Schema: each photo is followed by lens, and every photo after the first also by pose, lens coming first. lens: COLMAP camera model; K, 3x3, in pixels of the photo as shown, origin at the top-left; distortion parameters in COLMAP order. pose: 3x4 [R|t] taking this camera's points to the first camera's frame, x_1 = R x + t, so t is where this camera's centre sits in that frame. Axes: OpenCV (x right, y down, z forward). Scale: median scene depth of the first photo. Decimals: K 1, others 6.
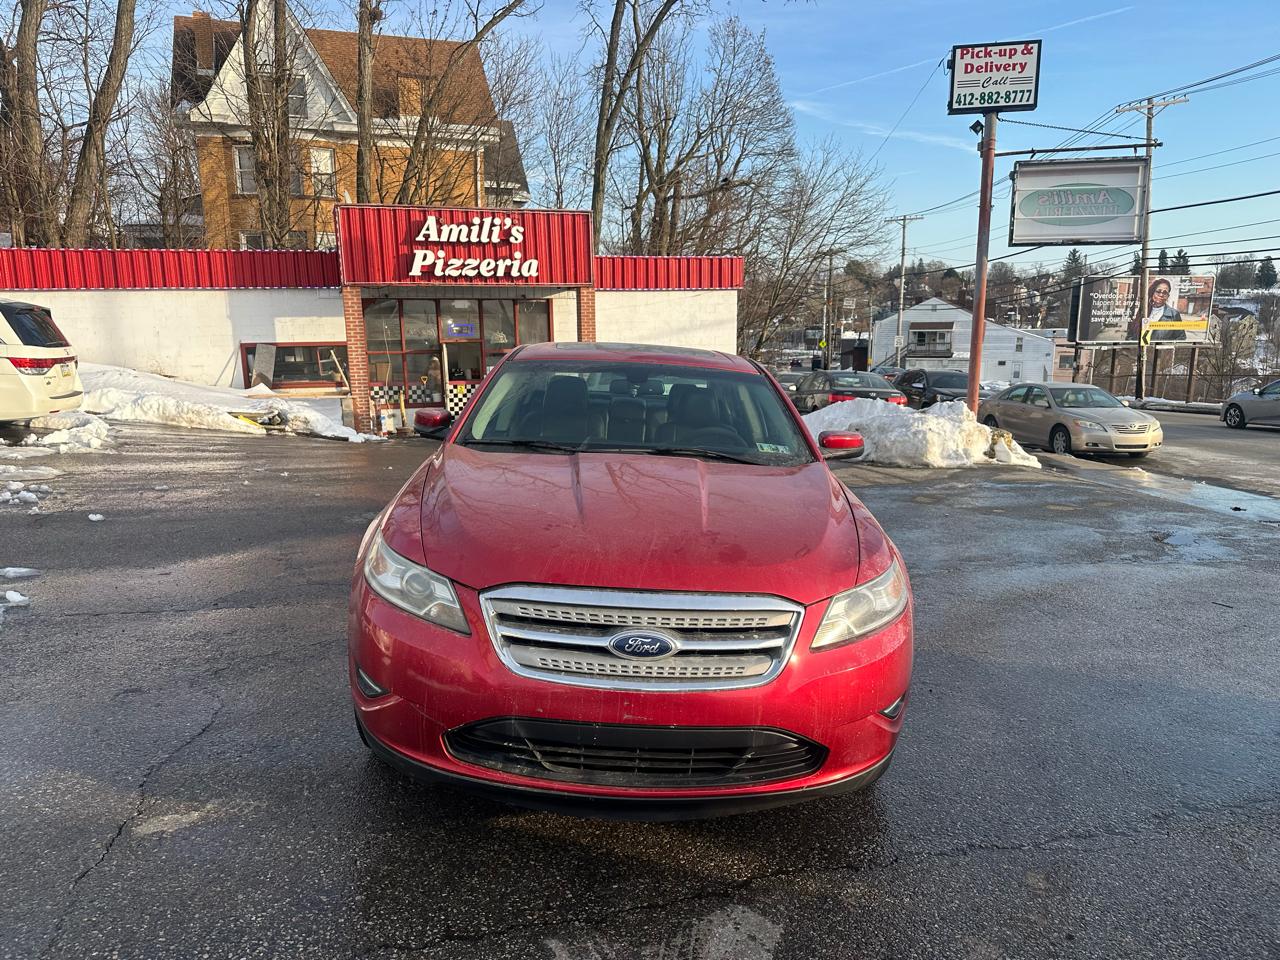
lens RADIAL K [[912.1, 0, 641.3], [0, 912.1, 488.7], [0, 0, 1]] dist [0.160372, -0.213564]
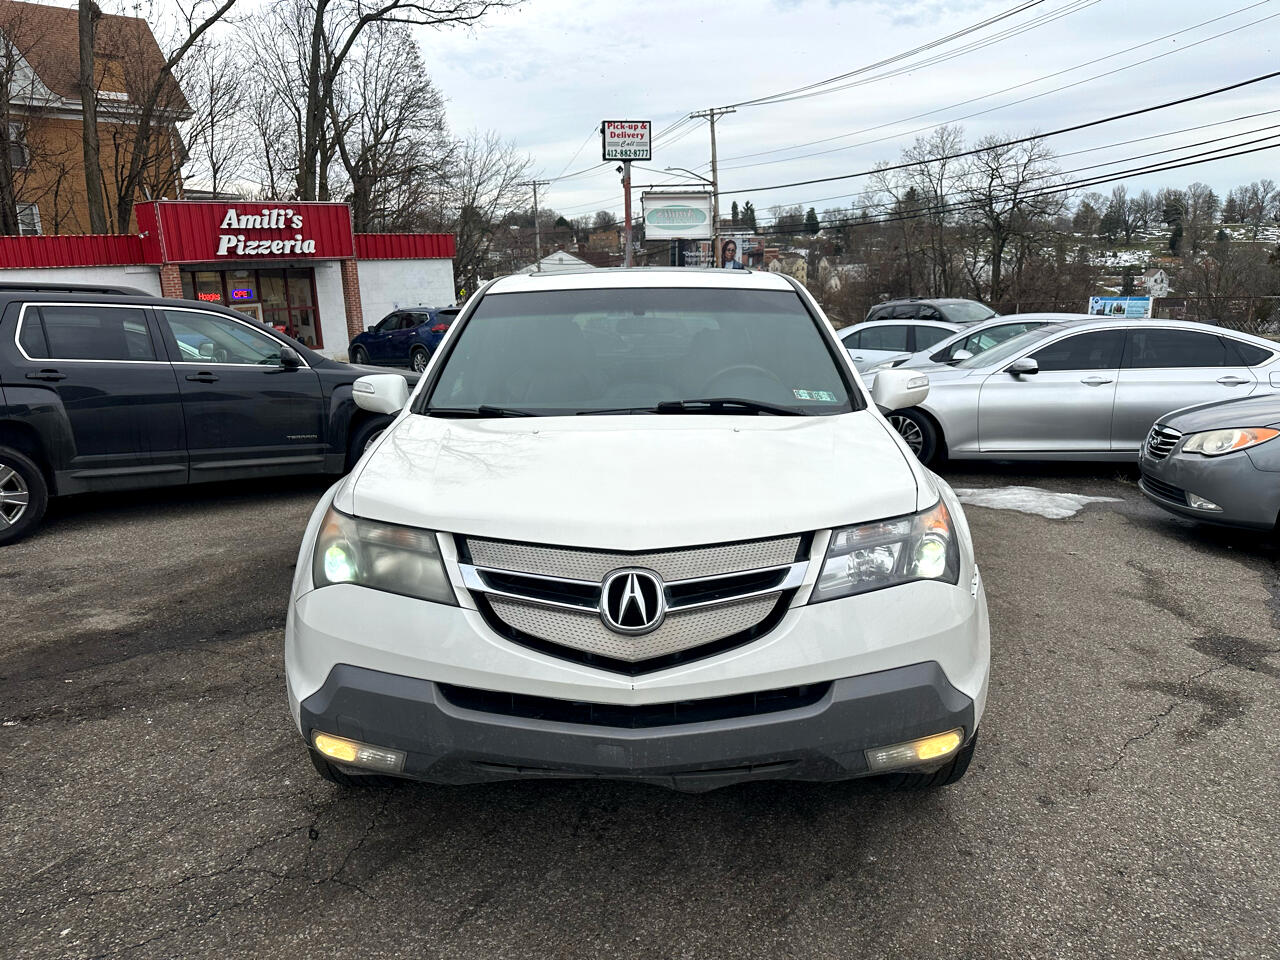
lens RADIAL K [[912.8, 0, 633.2], [0, 912.8, 489.6], [0, 0, 1]] dist [0.090946, -0.117382]
pose [[0.924914, -0.106983, 0.364814, -0.194053], [0.085749, 0.993567, 0.073968, 0.045538], [-0.370381, -0.037131, 0.928138, -0.386528]]
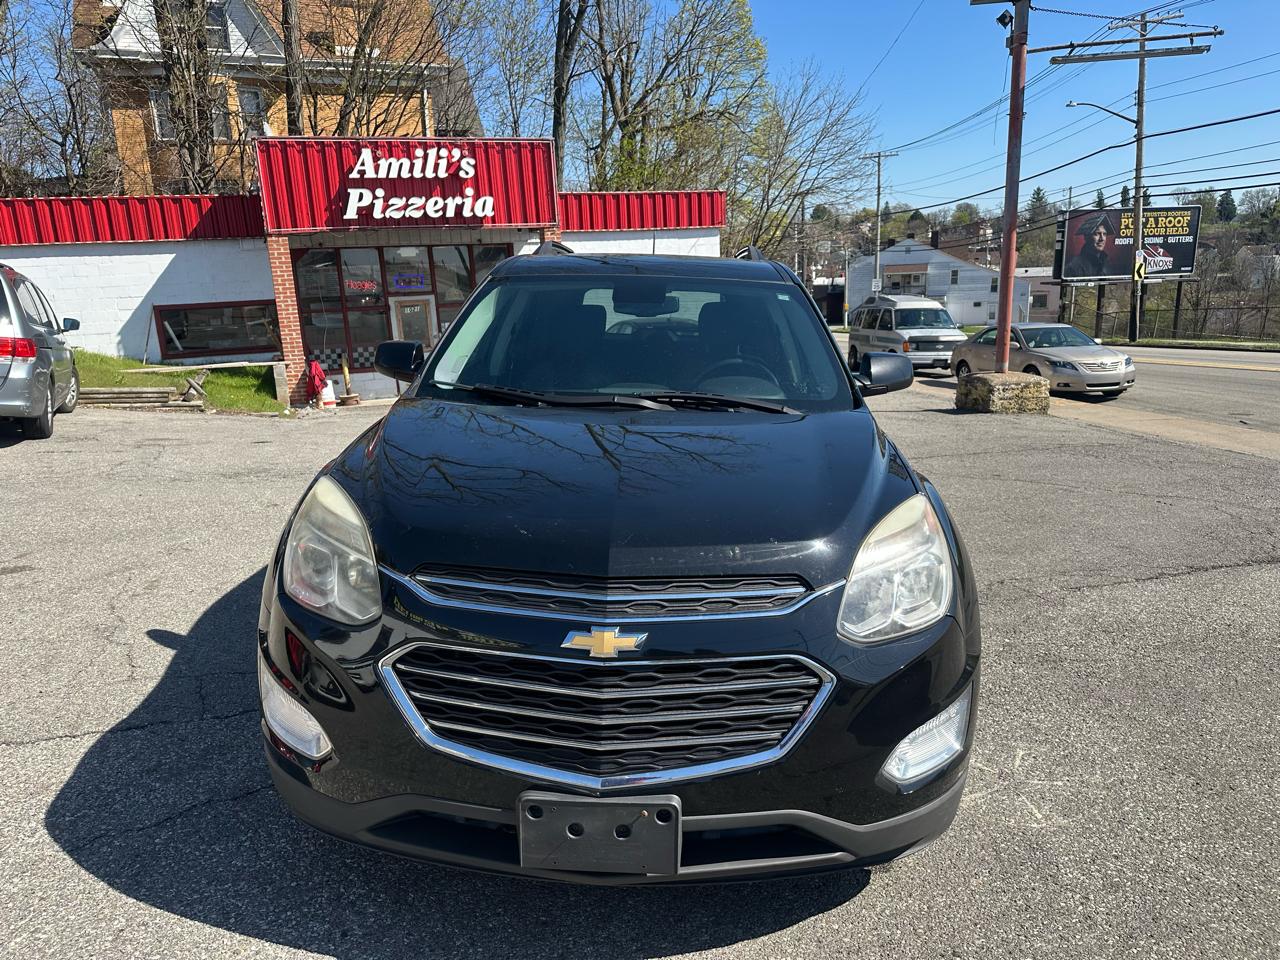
lens RADIAL K [[923.5, 0, 650.2], [0, 923.5, 486.0], [0, 0, 1]] dist [0.061786, -0.052139]
pose [[0.998540, -0.039830, 0.036483, -0.006693], [0.038113, 0.998186, 0.046604, -0.010843], [-0.038273, -0.045145, 0.998247, 0.099519]]
